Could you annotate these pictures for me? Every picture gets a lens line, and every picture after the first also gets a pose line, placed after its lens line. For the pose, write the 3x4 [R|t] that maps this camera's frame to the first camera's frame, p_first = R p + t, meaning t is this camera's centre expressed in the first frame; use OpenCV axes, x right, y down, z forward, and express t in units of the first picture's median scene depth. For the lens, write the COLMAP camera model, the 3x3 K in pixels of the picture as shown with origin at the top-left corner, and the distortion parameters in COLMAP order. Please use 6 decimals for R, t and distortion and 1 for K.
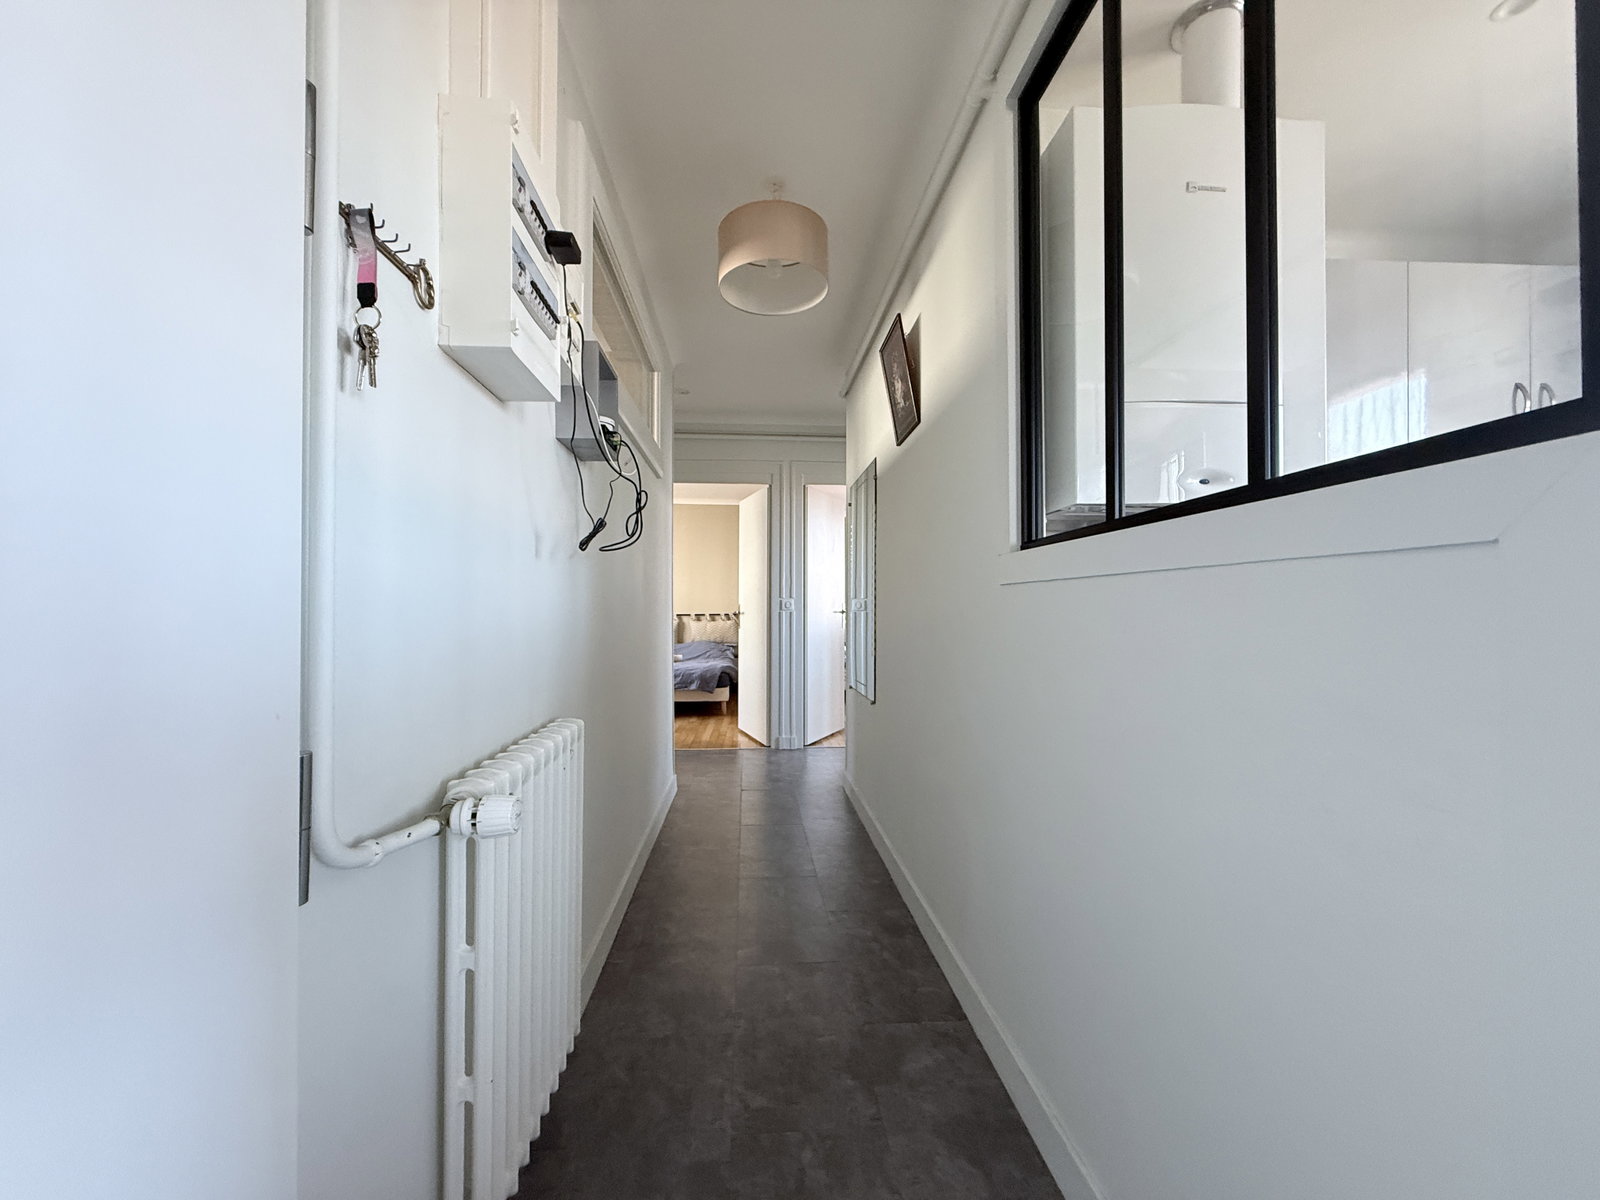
lens RADIAL K [[644.6, 0, 801.5], [0, 644.6, 603.0], [0, 0, 1]] dist [-0.000719, -0.000039]
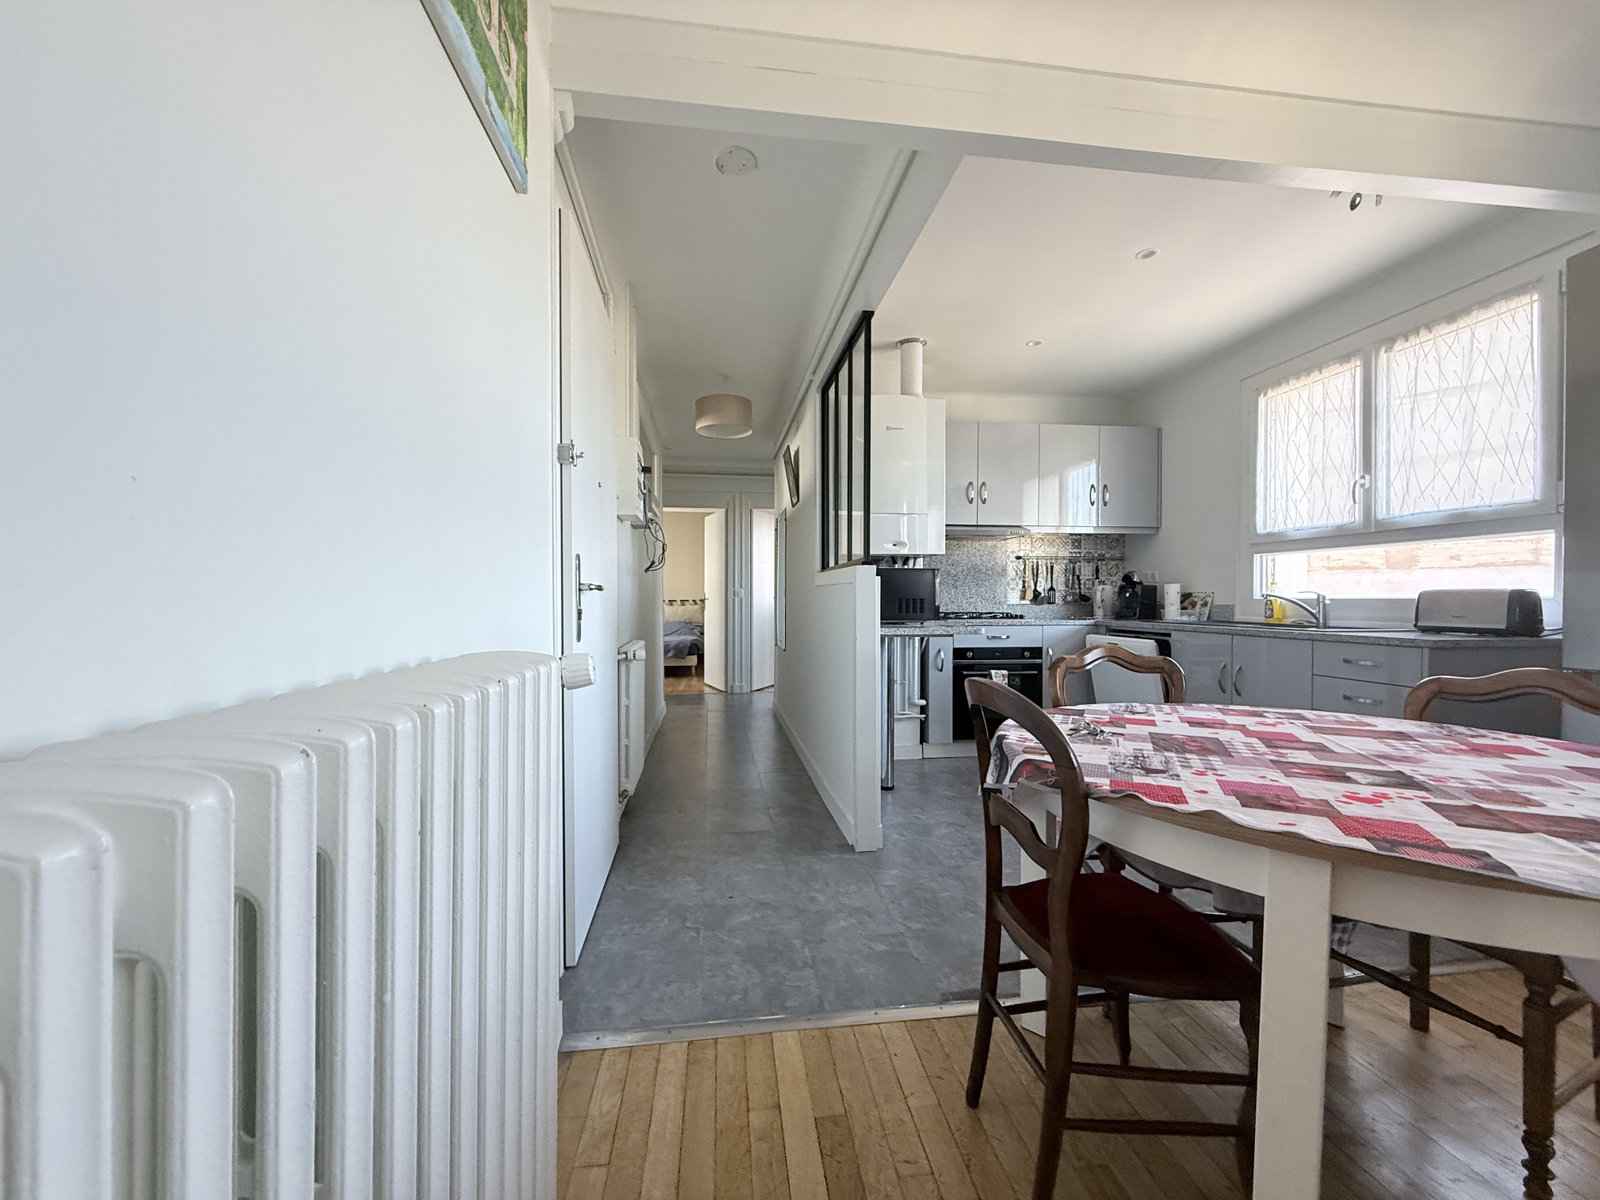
lens RADIAL K [[644.6, 0, 801.7], [0, 644.6, 600.0], [0, 0, 1]] dist [-0.000719, -0.000039]
pose [[0.998331, -0.003238, 0.057663, 0.032764], [0.002331, 0.999872, 0.015801, -0.003820], [-0.057706, -0.015641, 0.998211, -0.412322]]
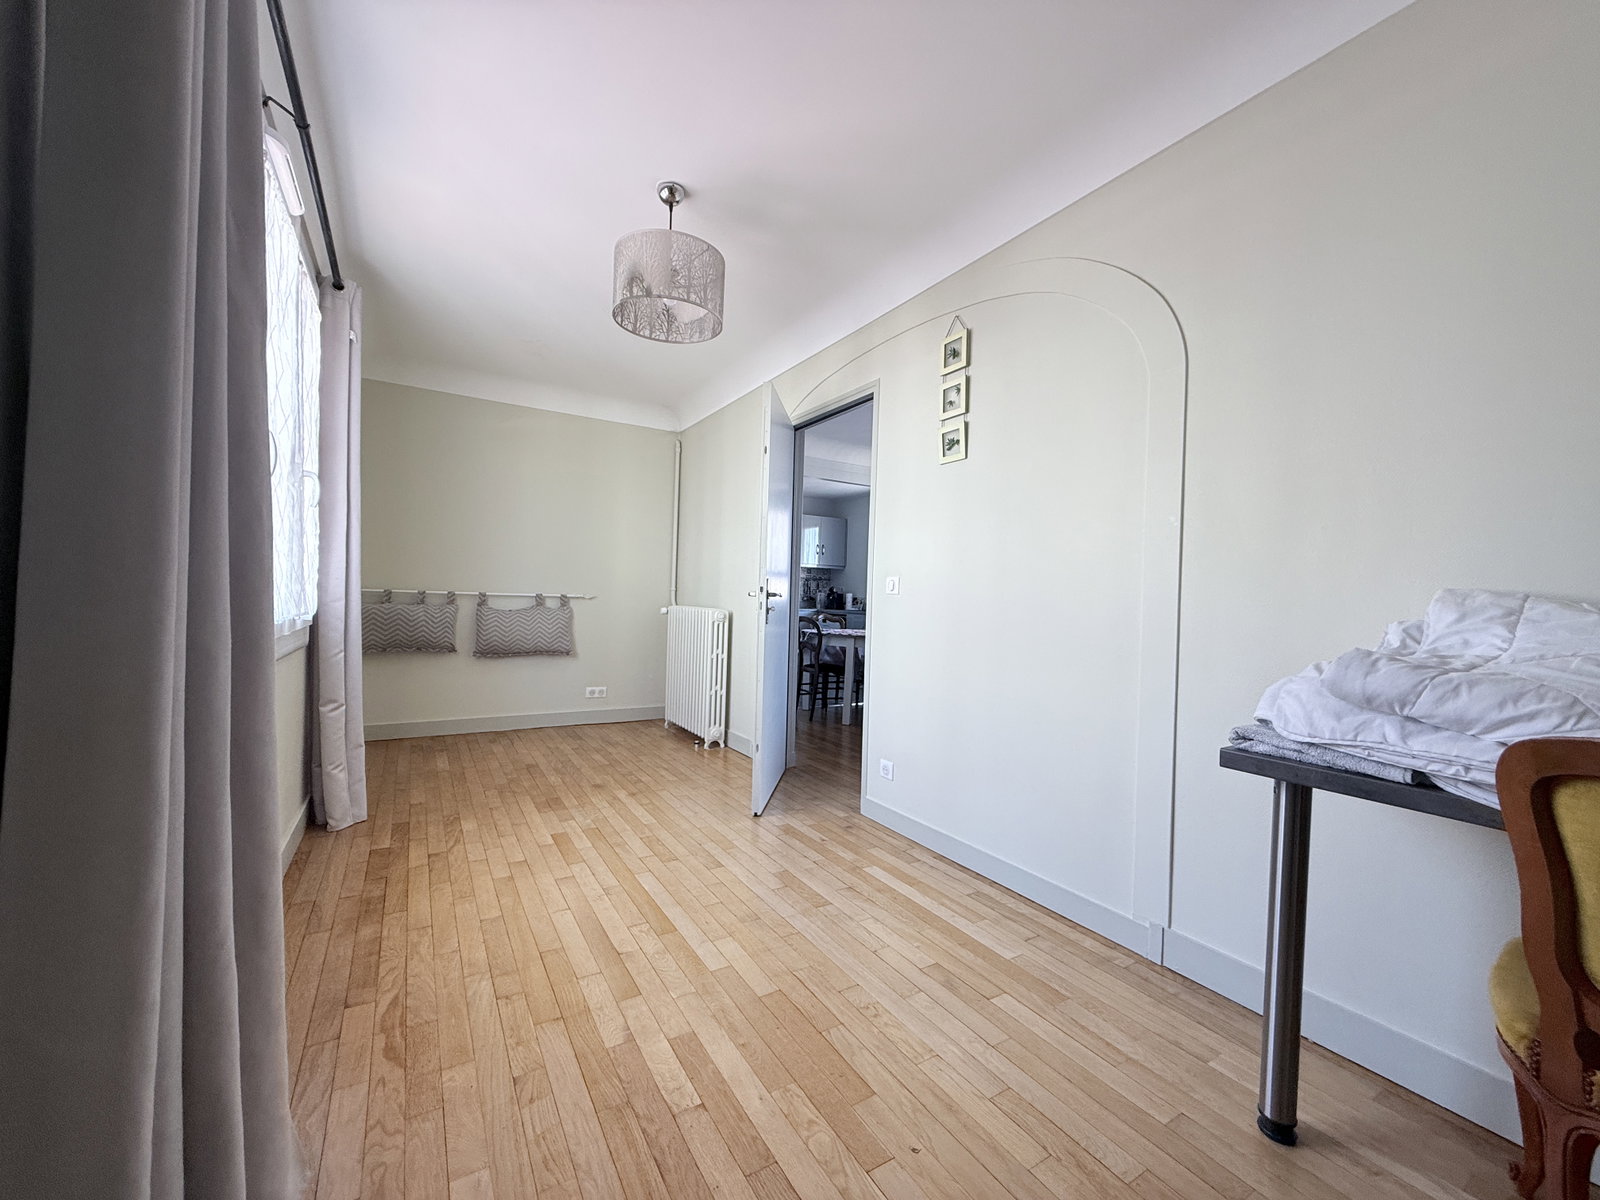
lens RADIAL K [[644.6, 0, 799.5], [0, 644.6, 604.1], [0, 0, 1]] dist [-0.000719, -0.000039]
pose [[0.892118, 0.019216, 0.451394, -0.345604], [-0.032791, 0.999214, 0.022269, -0.014681], [-0.450612, -0.034668, 0.892047, -1.094302]]
